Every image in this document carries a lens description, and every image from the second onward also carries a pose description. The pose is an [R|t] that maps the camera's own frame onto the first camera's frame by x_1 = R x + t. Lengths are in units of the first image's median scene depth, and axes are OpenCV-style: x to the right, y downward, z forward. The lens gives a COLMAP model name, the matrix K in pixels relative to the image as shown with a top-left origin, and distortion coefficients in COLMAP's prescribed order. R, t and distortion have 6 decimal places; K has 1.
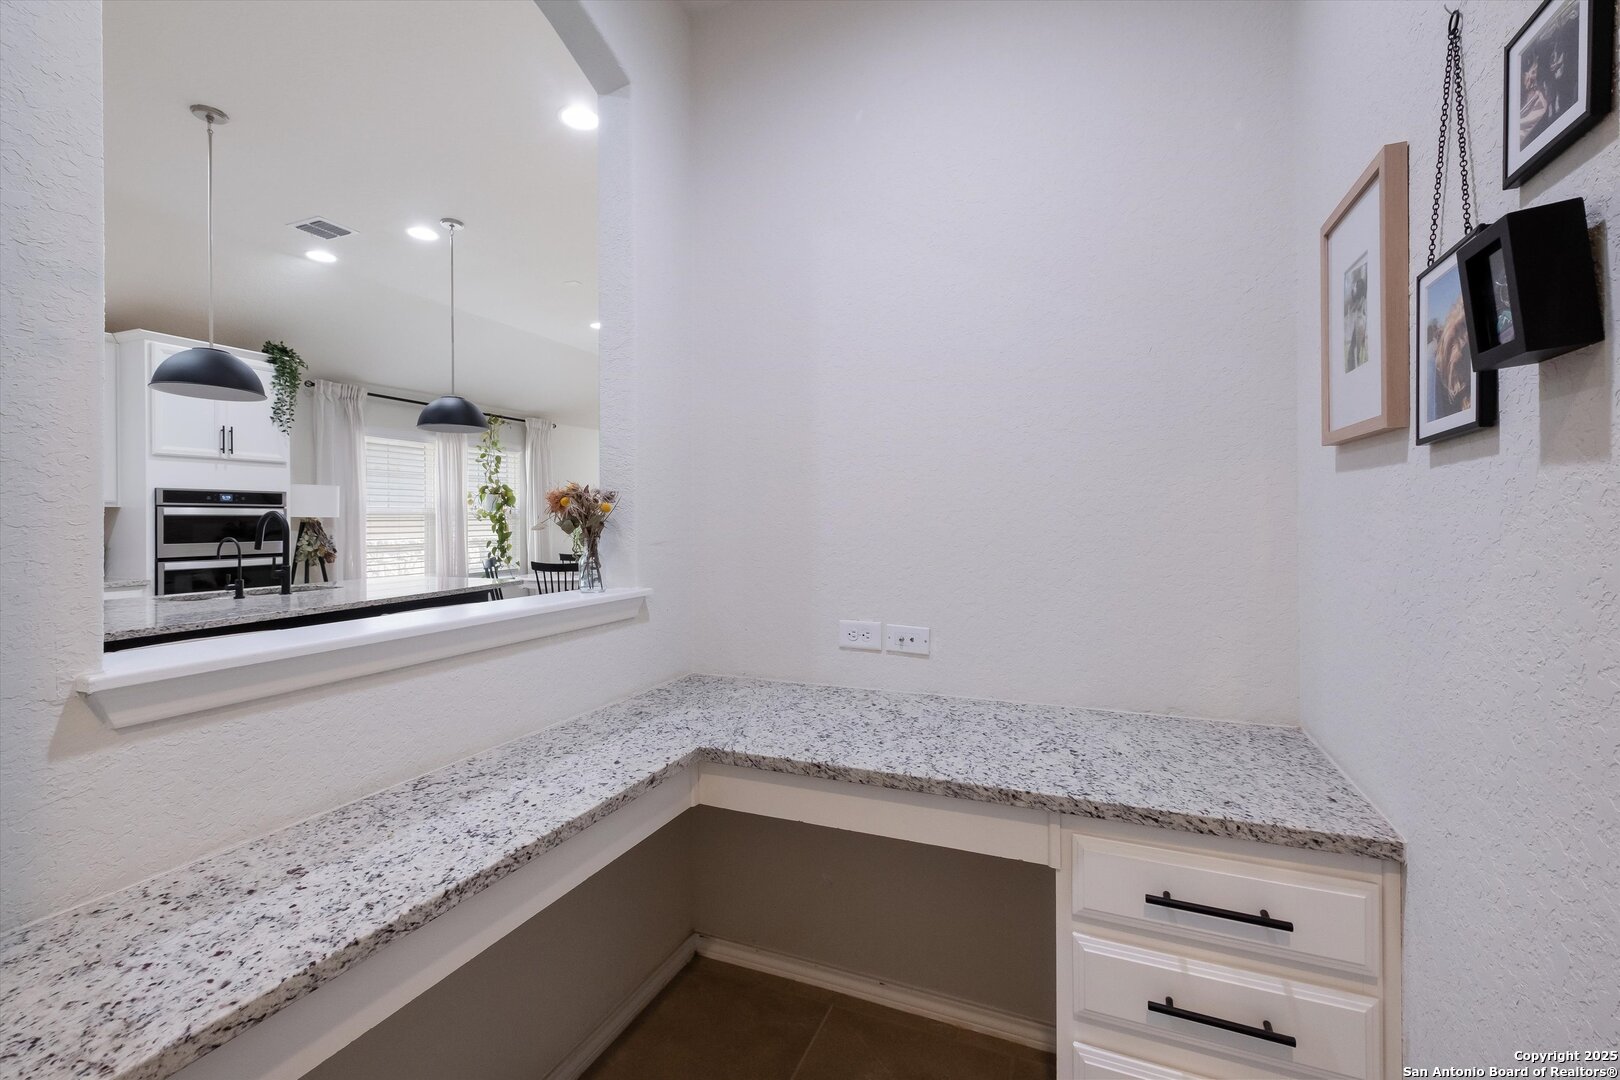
lens RADIAL K [[696.8, 0, 808.4], [0, 696.8, 528.3], [0, 0, 1]] dist [0.010371, -0.002083]
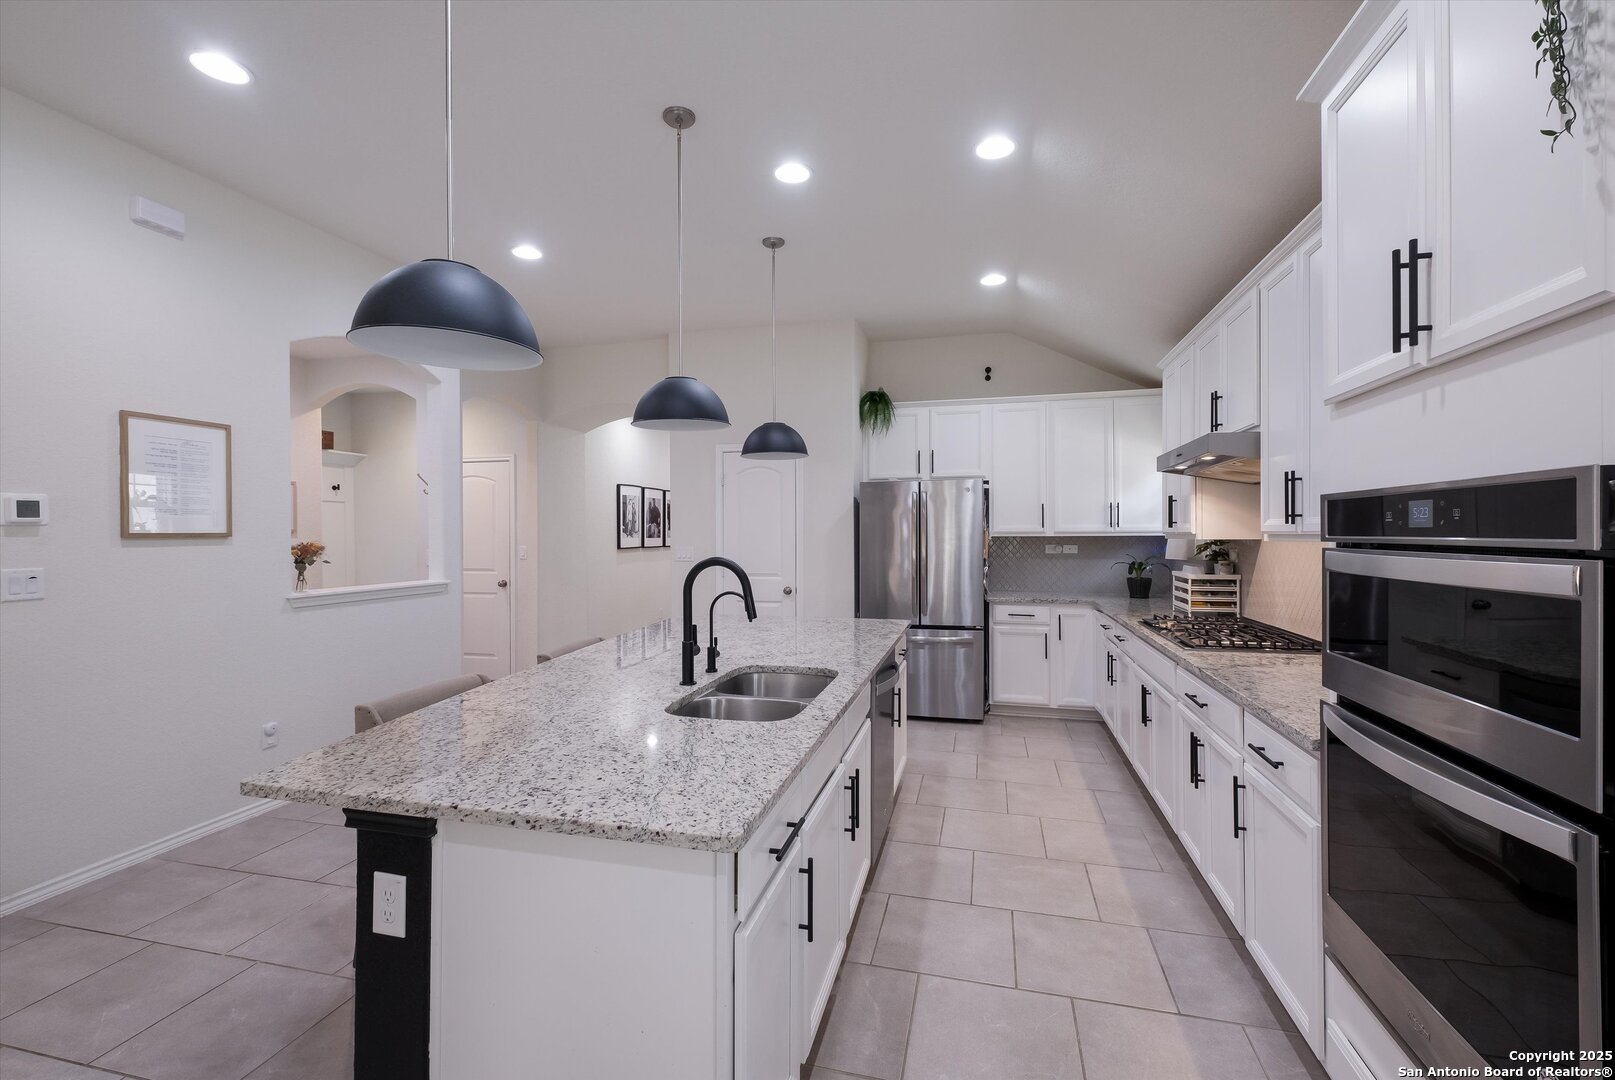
lens RADIAL K [[694.7, 0, 801.7], [0, 694.7, 534.8], [0, 0, 1]] dist [0.010371, -0.002083]
pose [[-0.990189, 0.000741, -0.139732, -0.564702], [-0.001767, 0.999839, 0.017830, -0.040016], [0.139723, 0.017902, -0.990029, 1.231251]]
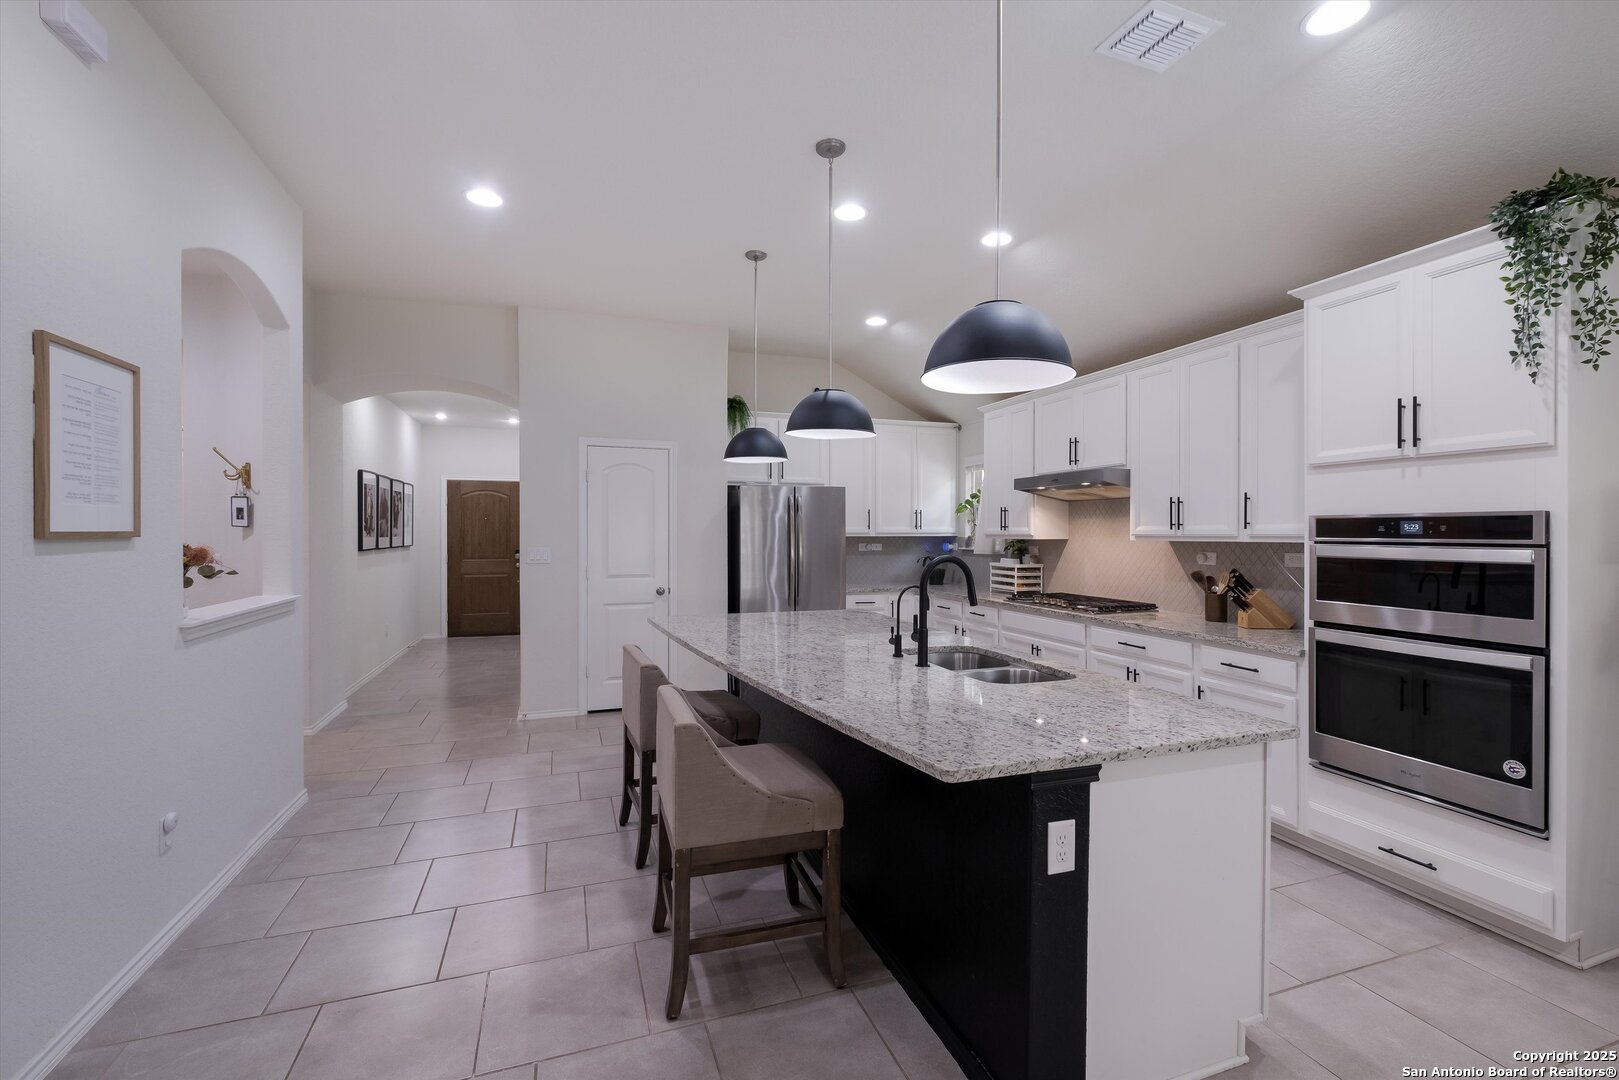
lens RADIAL K [[696.4, 0, 805.6], [0, 696.4, 533.0], [0, 0, 1]] dist [0.010371, -0.002083]
pose [[-0.742958, -0.002676, -0.669333, -0.111343], [-0.014522, 0.999821, 0.012123, -0.039235], [0.669181, 0.018727, -0.742863, 1.093571]]
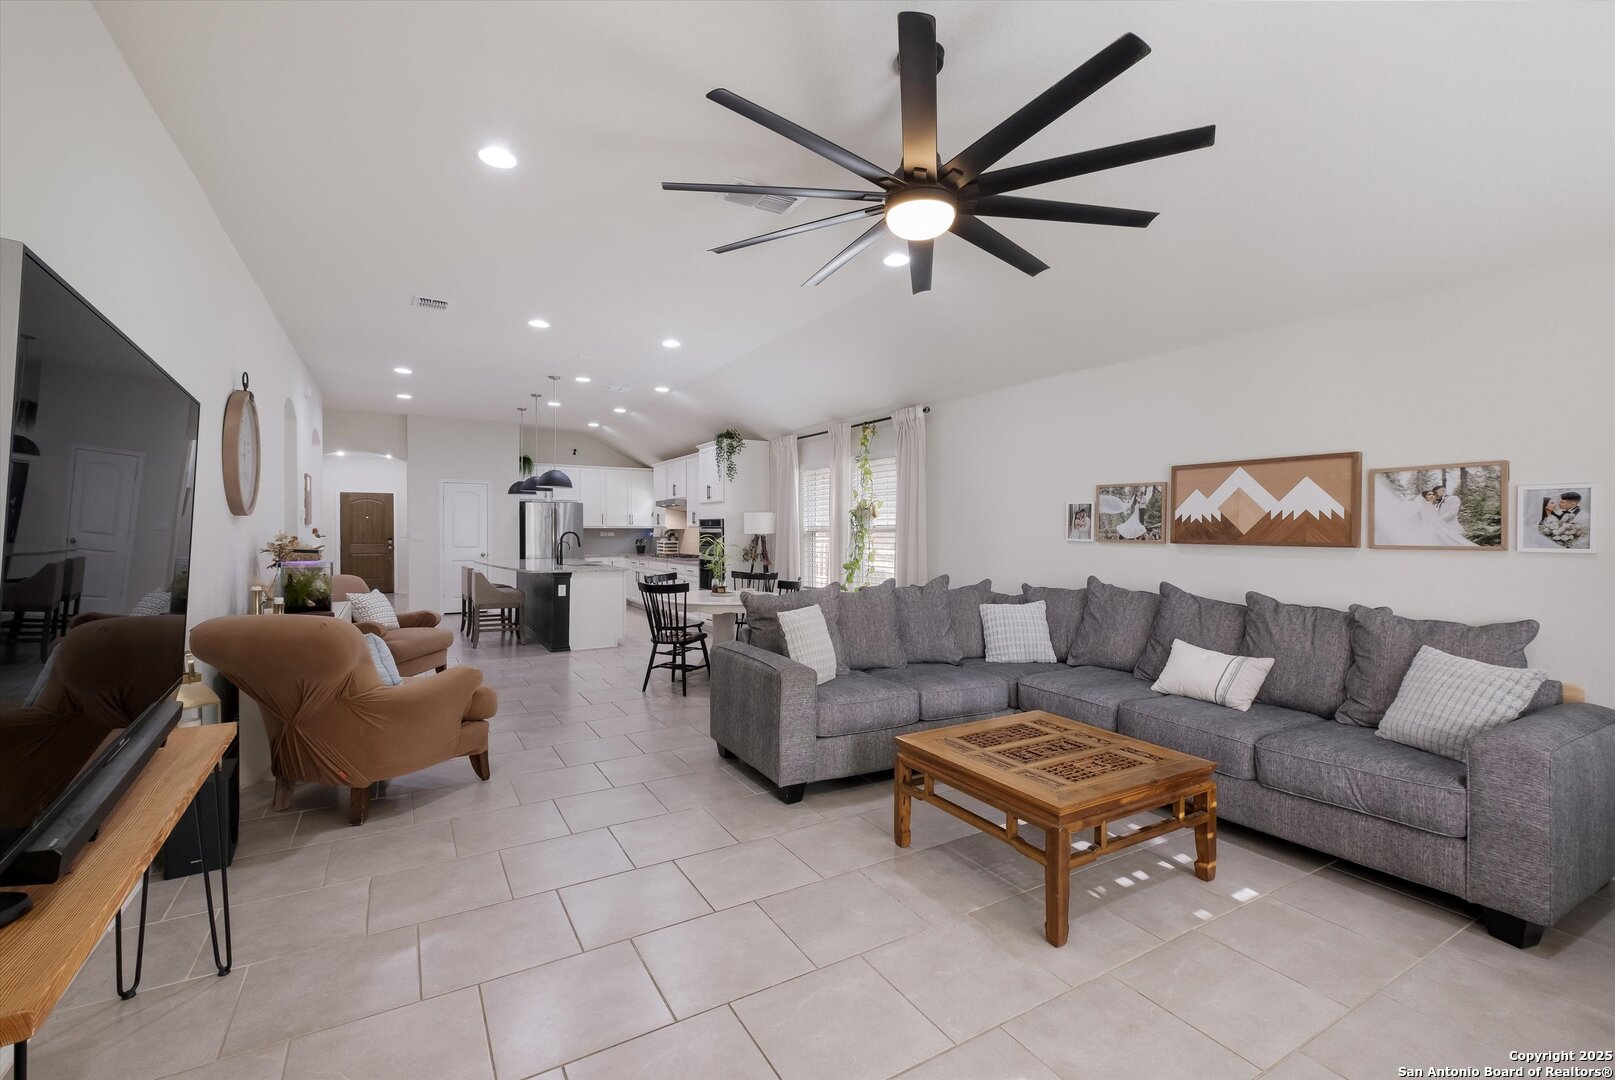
lens RADIAL K [[694.7, 0, 814.3], [0, 694.7, 544.3], [0, 0, 1]] dist [0.010371, -0.002083]
pose [[-0.592733, 0.011597, -0.805315, 0.507567], [-0.016925, 0.999496, 0.026851, -0.040972], [0.805221, 0.029545, -0.592238, 2.337959]]
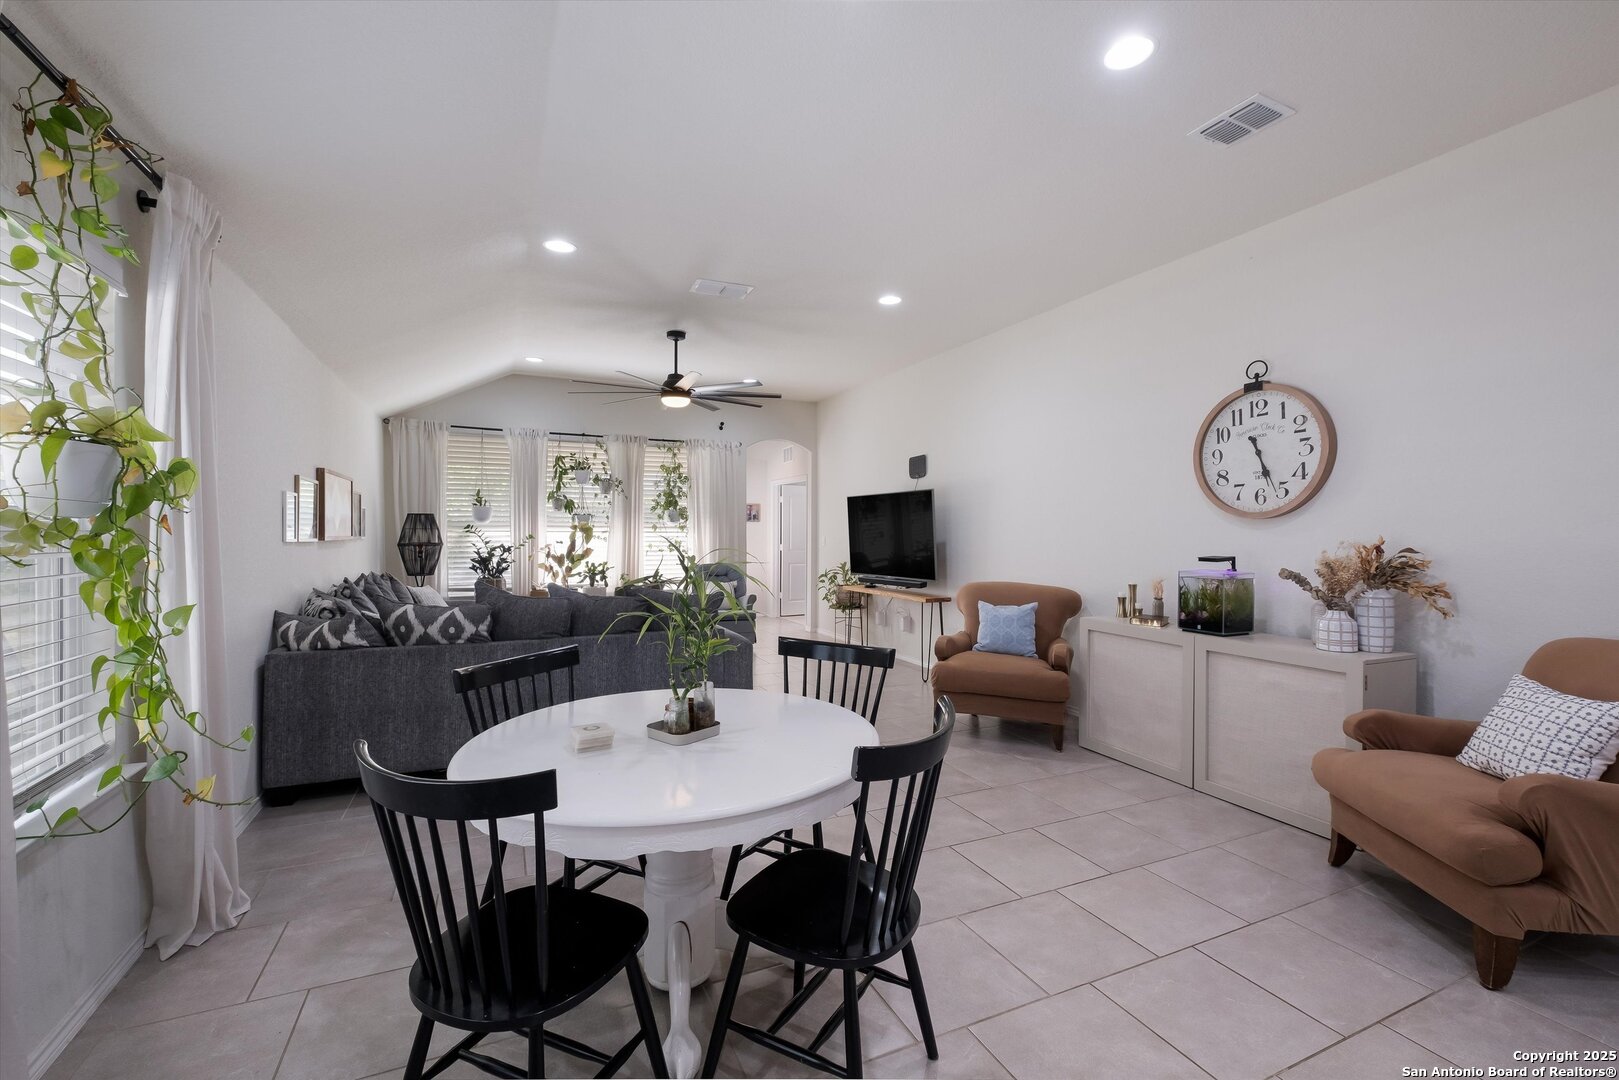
lens RADIAL K [[696.4, 0, 812.4], [0, 696.4, 532.8], [0, 0, 1]] dist [0.010371, -0.002083]
pose [[0.677993, -0.001822, 0.735066, -0.718891], [0.009430, 0.999936, -0.006219, -0.026597], [-0.735008, 0.011148, 0.677967, 1.064140]]
